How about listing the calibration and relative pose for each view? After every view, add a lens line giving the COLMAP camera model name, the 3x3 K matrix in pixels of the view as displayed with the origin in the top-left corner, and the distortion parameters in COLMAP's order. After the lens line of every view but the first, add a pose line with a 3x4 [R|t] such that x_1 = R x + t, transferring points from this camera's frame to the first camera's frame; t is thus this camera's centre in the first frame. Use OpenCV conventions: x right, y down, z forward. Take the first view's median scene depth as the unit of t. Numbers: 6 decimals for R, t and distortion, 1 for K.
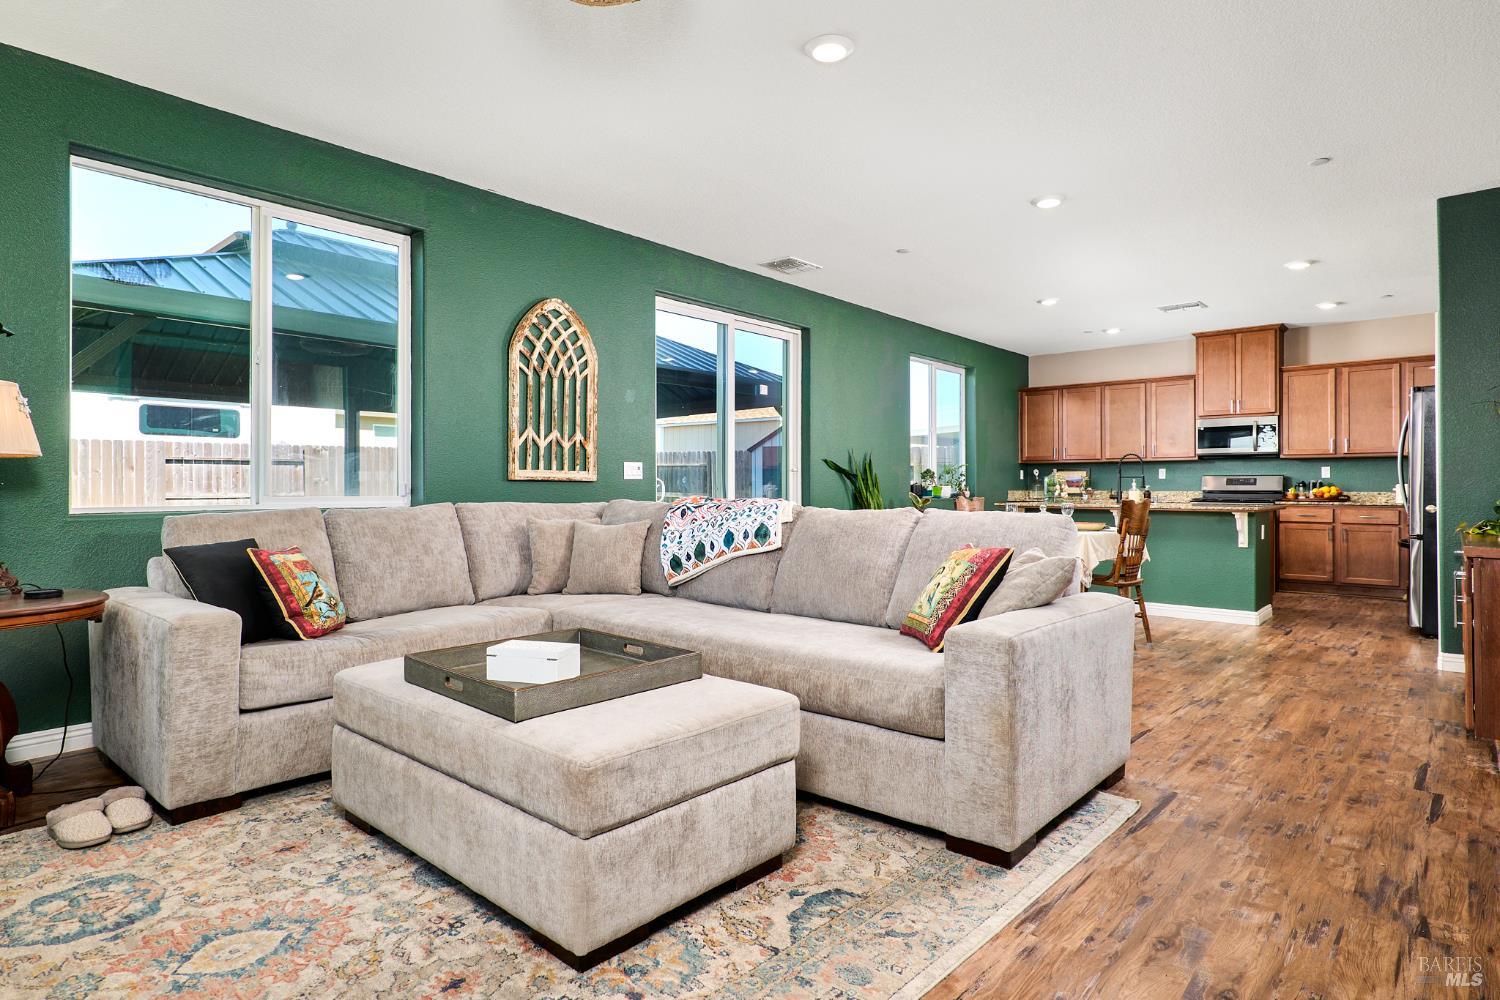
lens RADIAL K [[794.1, 0, 755.1], [0, 794.1, 482.5], [0, 0, 1]] dist [0.000508, 0.000711]
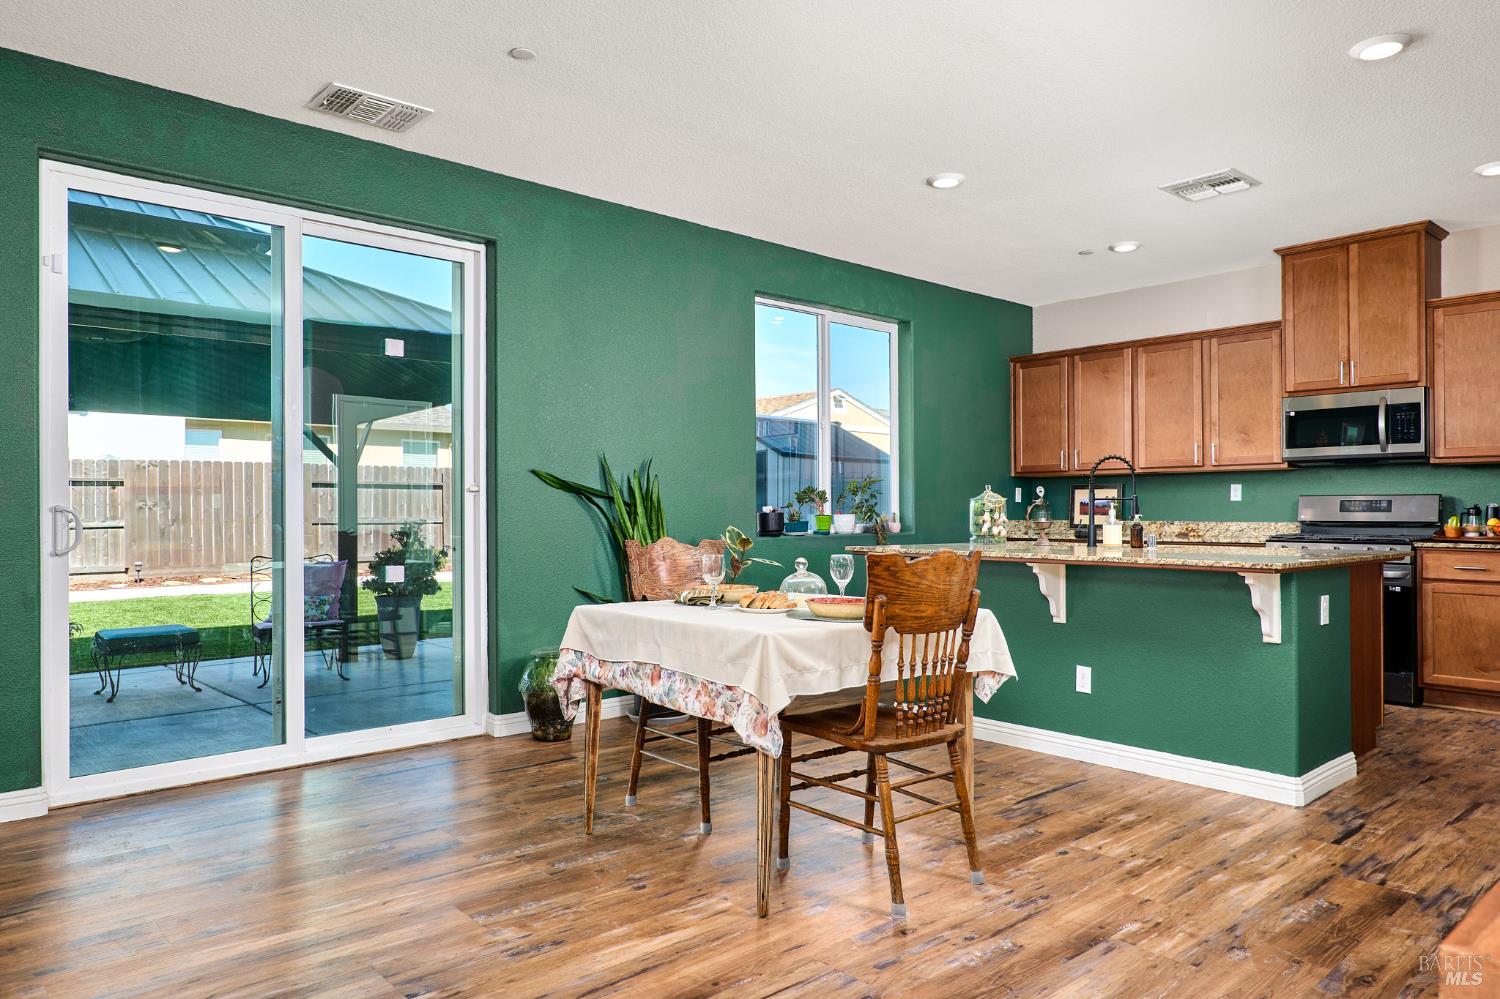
lens RADIAL K [[957.3, 0, 758.6], [0, 957.3, 501.0], [0, 0, 1]] dist [-0.001926, -0.000932]
pose [[0.993067, -0.003542, -0.117495, 0.269232], [0.002985, 0.999983, -0.004915, -0.002676], [0.117510, 0.004531, 0.993061, 0.275919]]
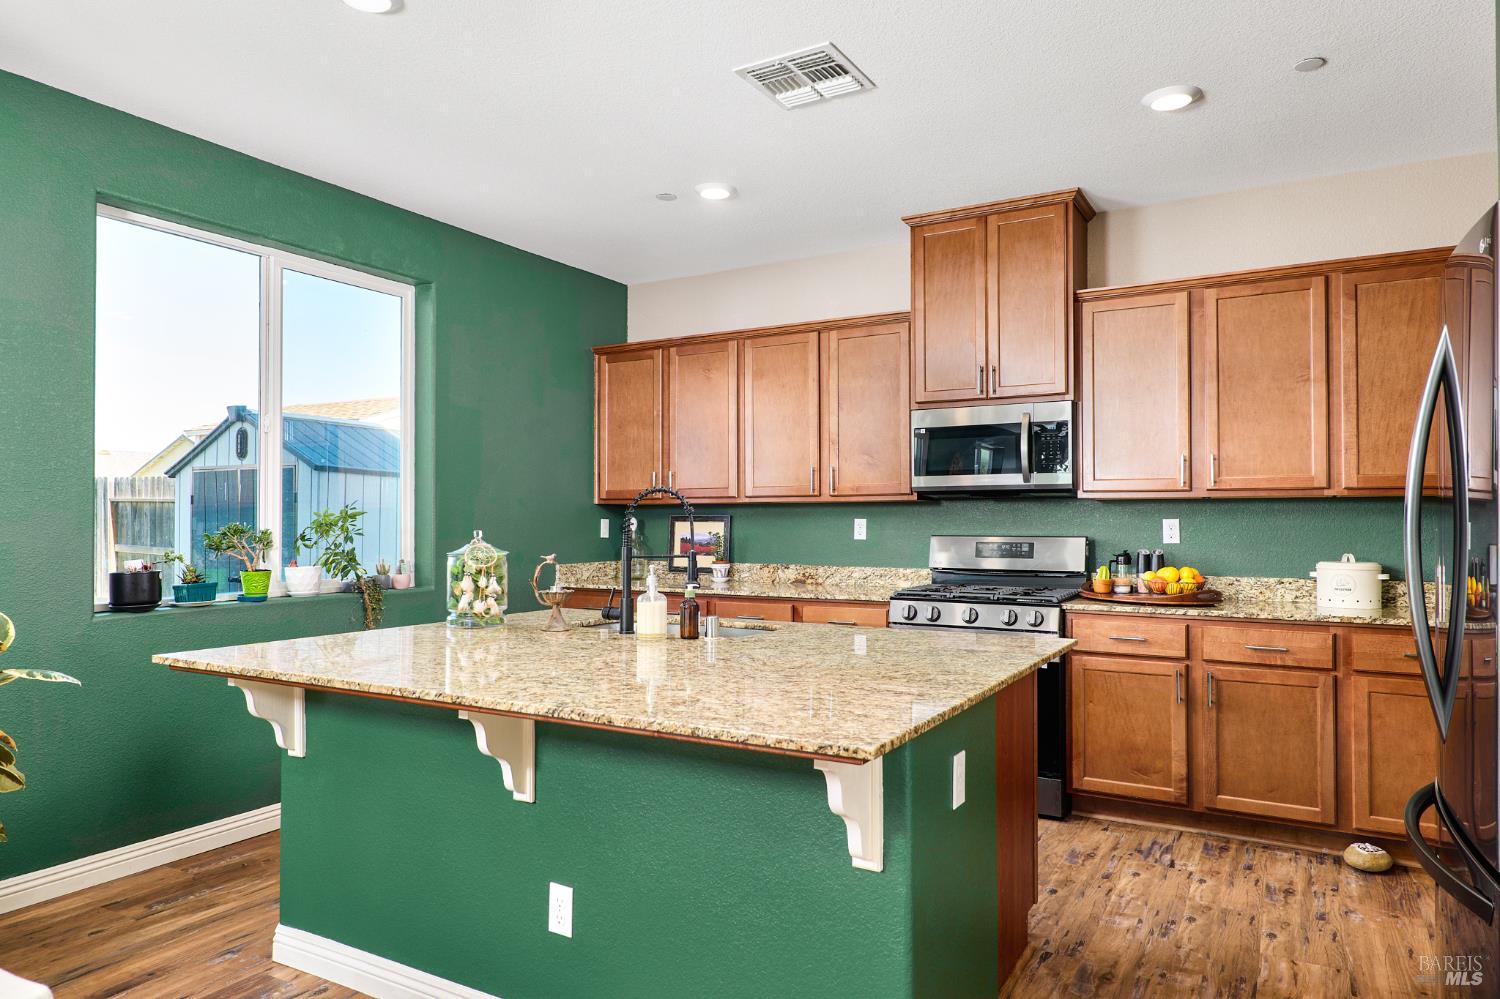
lens RADIAL K [[927.8, 0, 752.2], [0, 927.8, 505.6], [0, 0, 1]] dist [-0.009388, 0.000741]
pose [[0.980694, 0.000959, 0.195547, 0.381332], [0.000999, 0.999950, -0.009912, -0.022022], [-0.195546, 0.009916, 0.980644, 0.528894]]
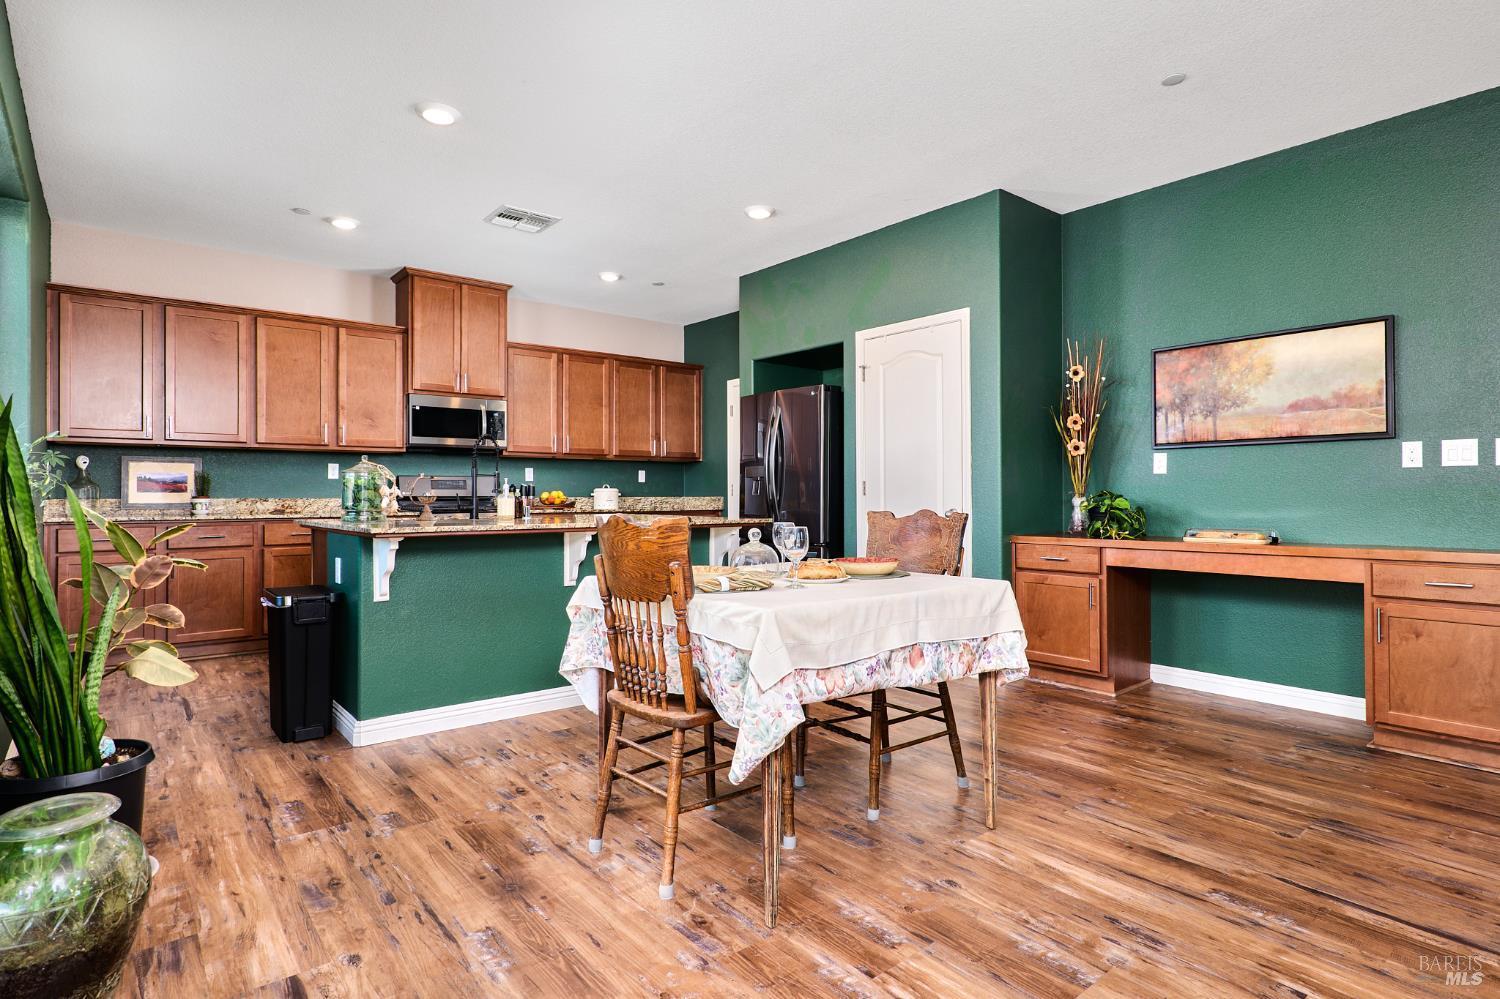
lens RADIAL K [[794.1, 0, 733.4], [0, 794.1, 493.6], [0, 0, 1]] dist [0.000508, 0.000711]
pose [[0.180235, -0.000412, 0.983623, -0.071676], [-0.004414, 0.999990, 0.001228, 0.005042], [-0.983614, -0.004563, 0.180232, 0.622776]]
